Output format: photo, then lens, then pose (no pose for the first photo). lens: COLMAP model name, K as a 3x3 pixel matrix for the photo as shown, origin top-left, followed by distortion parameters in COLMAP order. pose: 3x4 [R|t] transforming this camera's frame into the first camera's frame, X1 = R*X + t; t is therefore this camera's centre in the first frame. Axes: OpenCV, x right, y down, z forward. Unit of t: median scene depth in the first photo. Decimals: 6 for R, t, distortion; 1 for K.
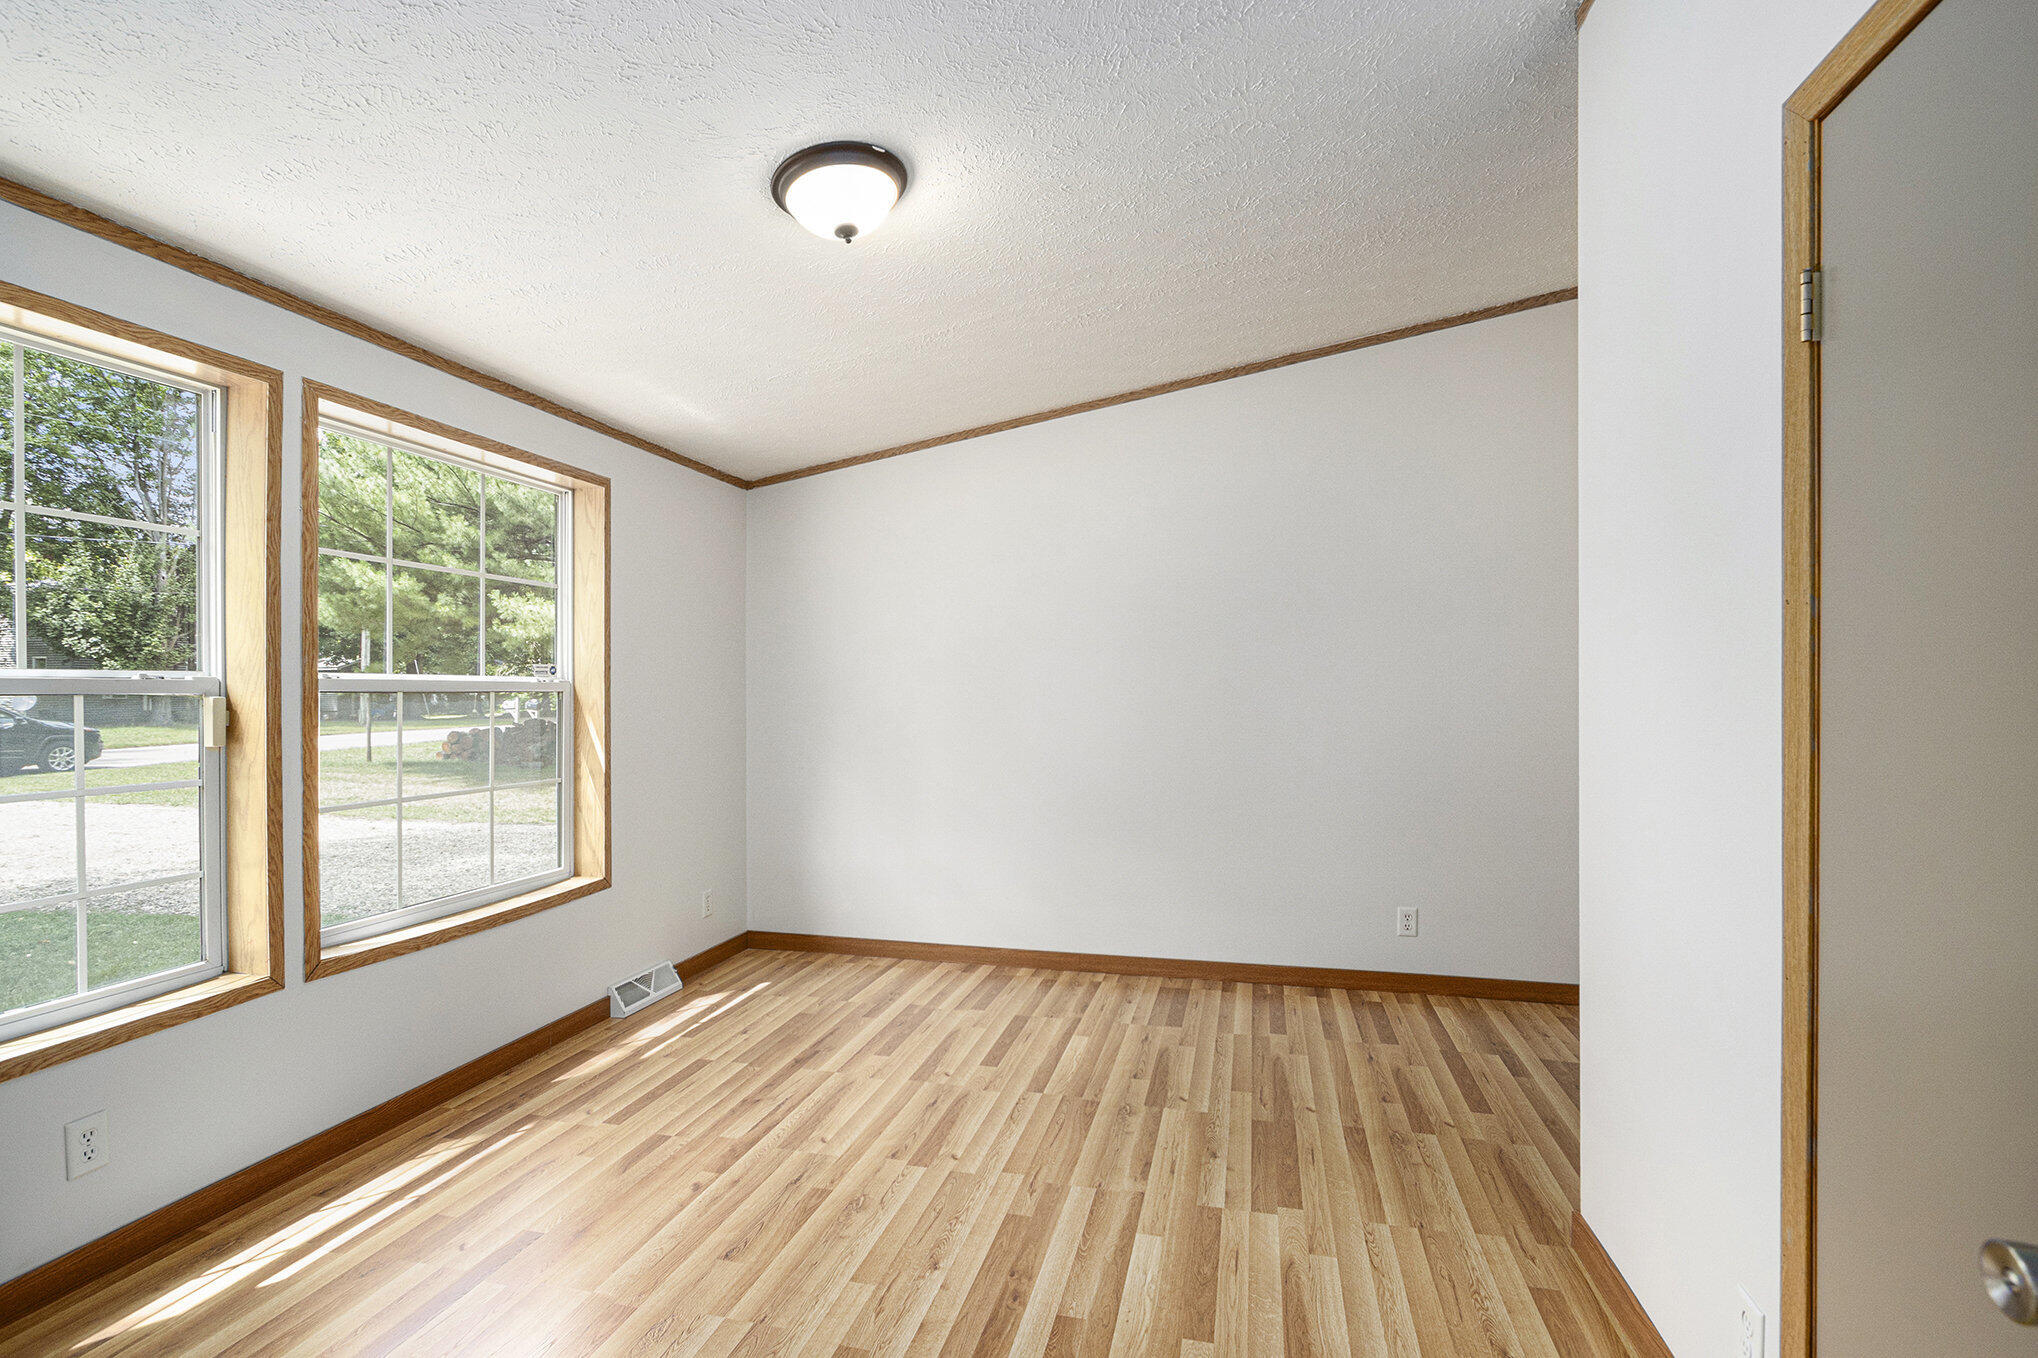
lens RADIAL K [[973.9, 0, 1024.7], [0, 973.9, 690.1], [0, 0, 1]] dist [-0.013468, 0.001185]
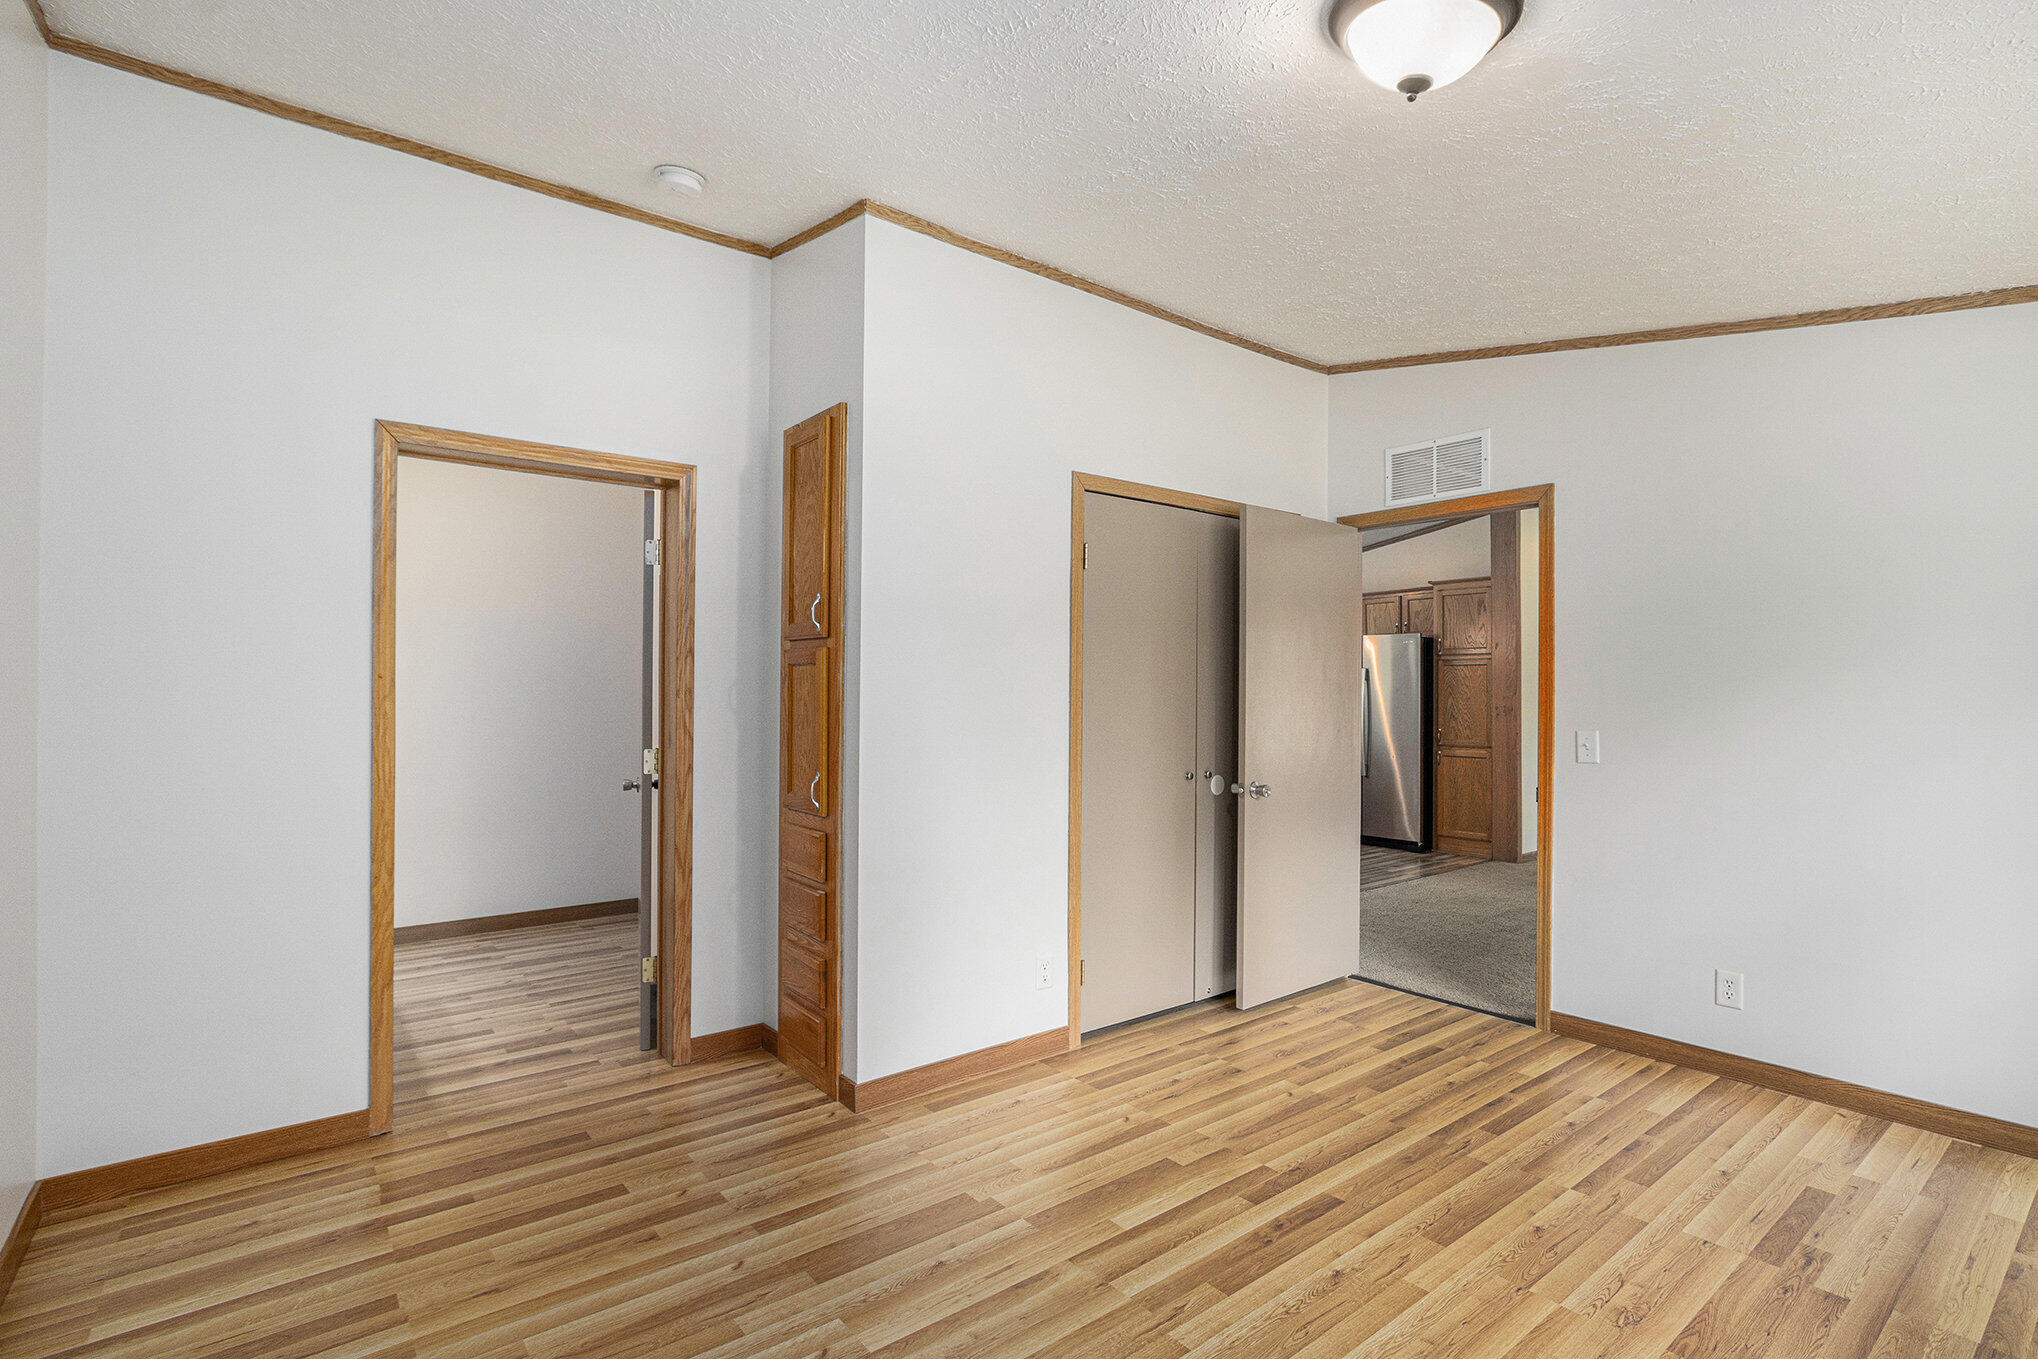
lens RADIAL K [[973.9, 0, 1024.2], [0, 973.9, 684.1], [0, 0, 1]] dist [-0.013468, 0.001185]
pose [[-0.794317, 0.008760, 0.607440, -0.394725], [-0.000634, 0.999884, -0.015248, 0.005301], [-0.607503, -0.012497, -0.794219, 1.764136]]
